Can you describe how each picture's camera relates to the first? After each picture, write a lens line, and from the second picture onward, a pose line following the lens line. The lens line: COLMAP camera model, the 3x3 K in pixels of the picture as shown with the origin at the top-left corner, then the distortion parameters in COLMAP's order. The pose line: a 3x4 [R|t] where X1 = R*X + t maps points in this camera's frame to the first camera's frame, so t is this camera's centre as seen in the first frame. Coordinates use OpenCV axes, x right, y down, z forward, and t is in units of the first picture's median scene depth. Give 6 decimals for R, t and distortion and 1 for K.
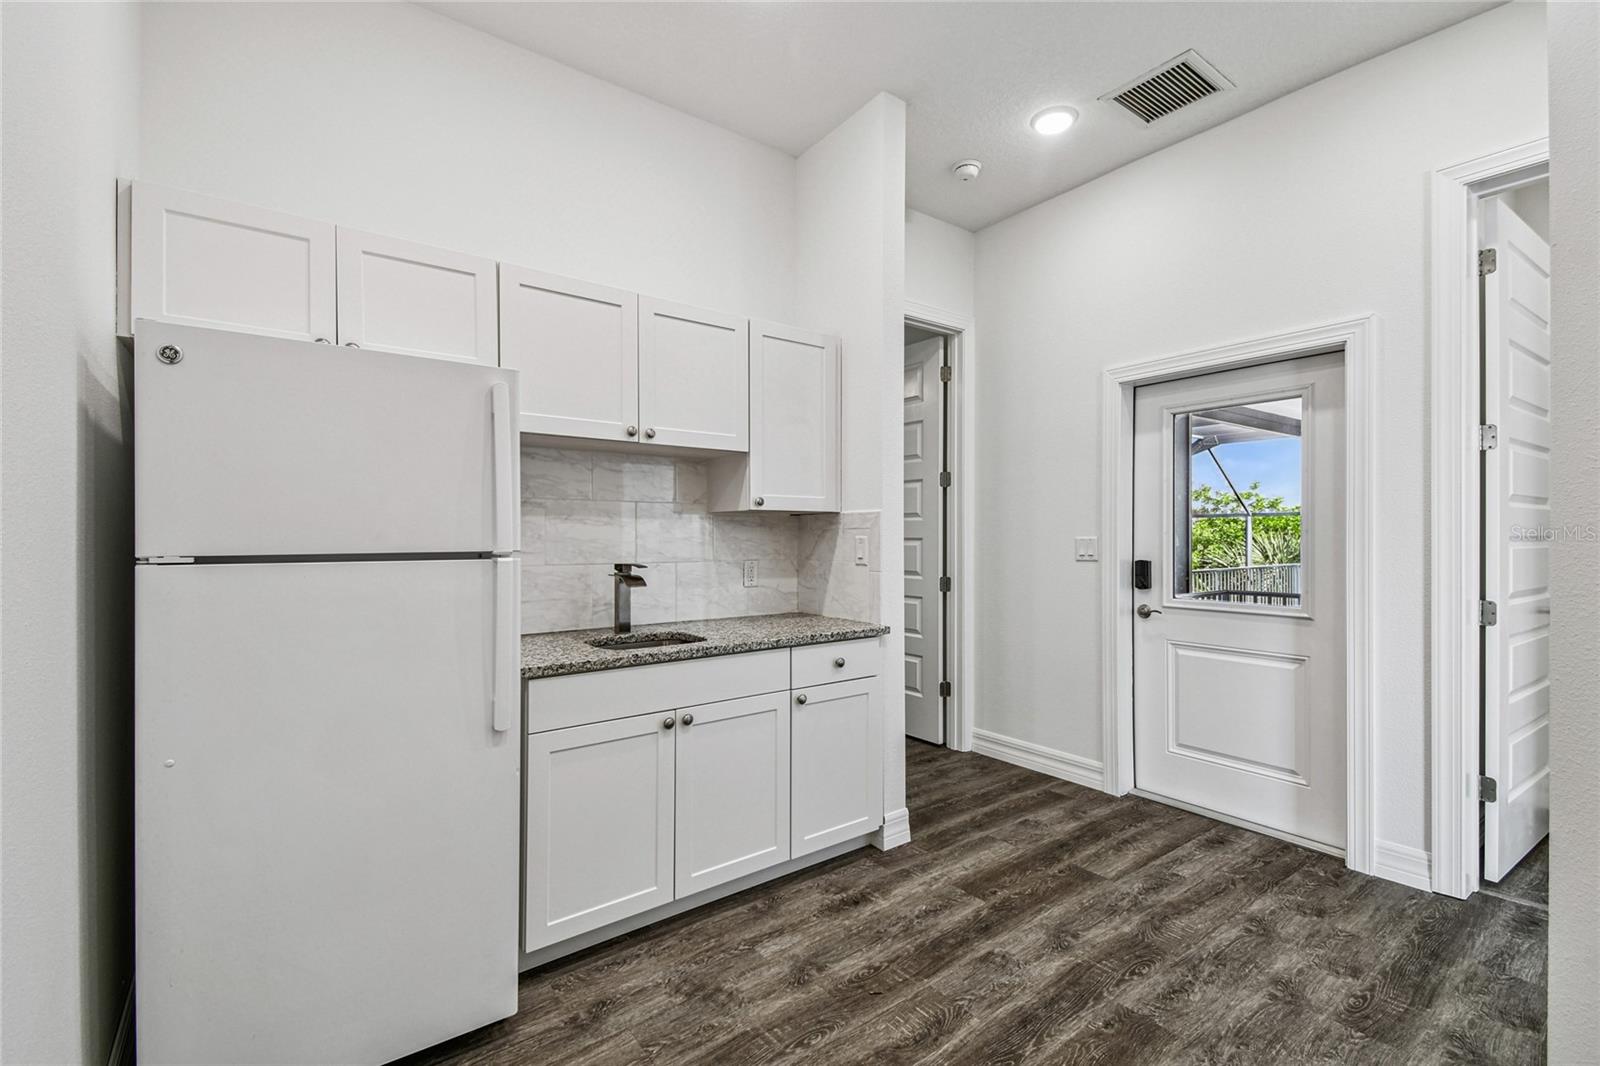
lens RADIAL K [[708.6, 0, 800.0], [0, 708.6, 533.0], [0, 0, 1]] dist [0.012110, -0.000225]
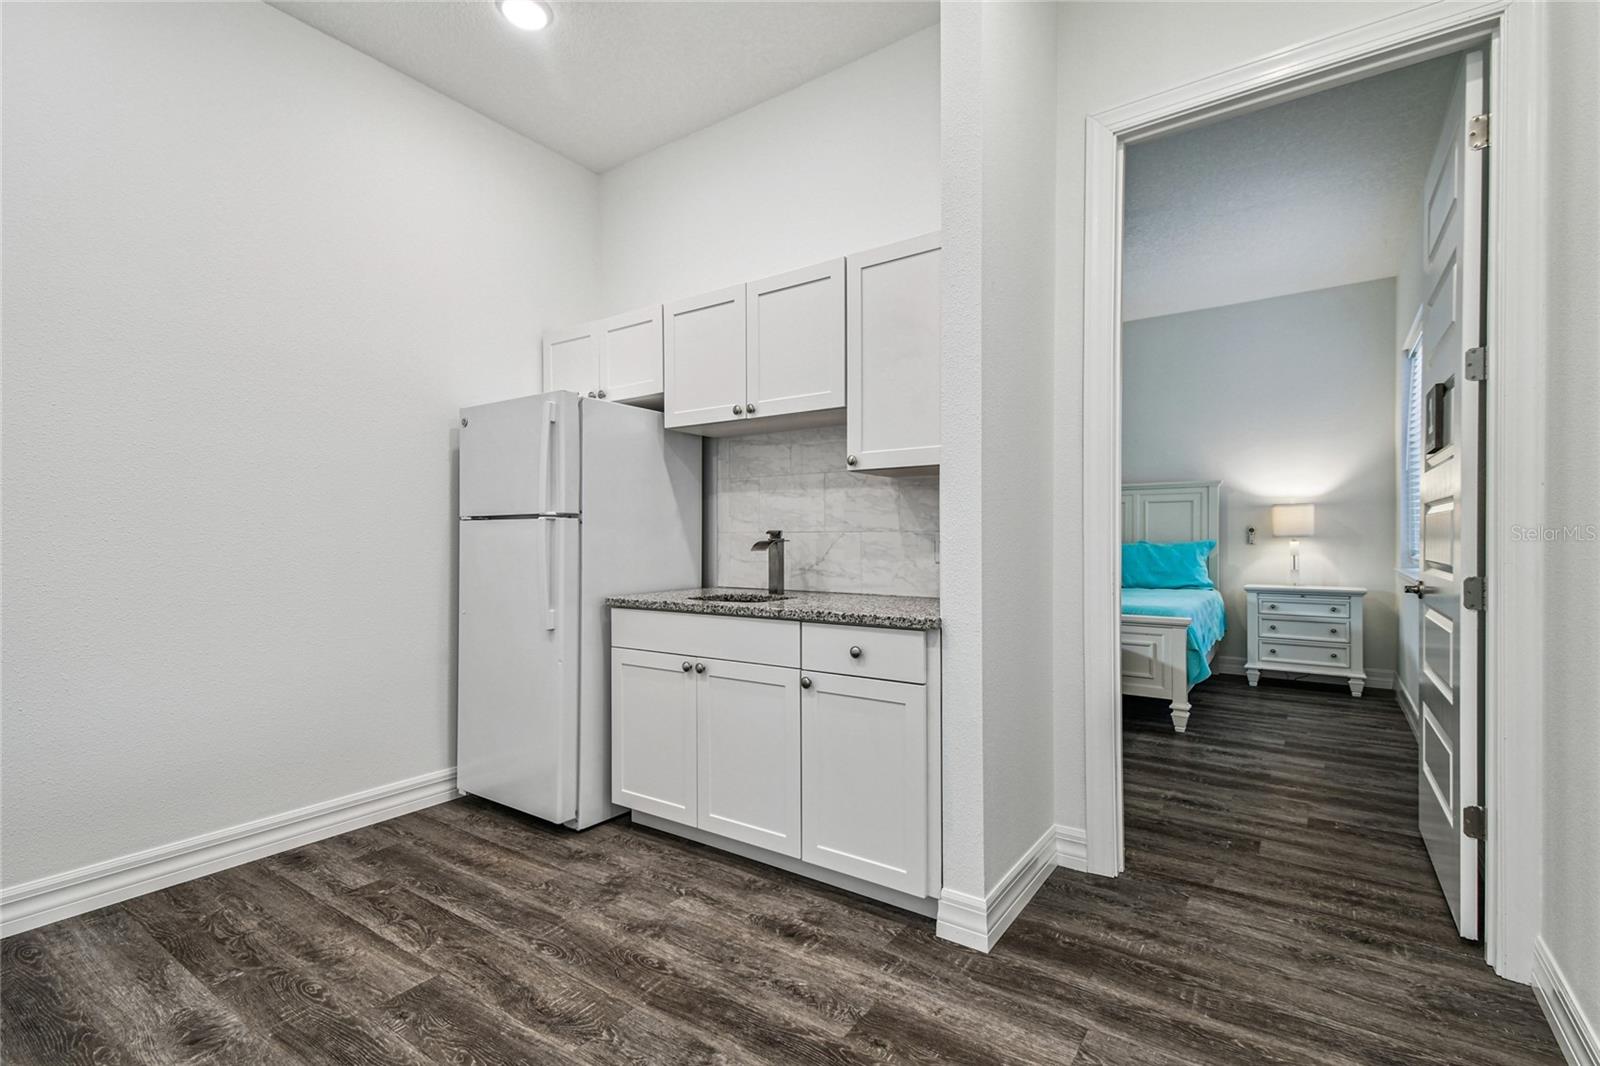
lens RADIAL K [[726.7, 0, 833.1], [0, 726.7, 542.1], [0, 0, 1]] dist [0.025752, -0.000208]
pose [[0.317386, 0.006108, -0.948277, 0.882197], [0.005011, 0.999954, 0.008118, 0.055200], [0.948283, -0.007328, 0.317341, 0.765012]]
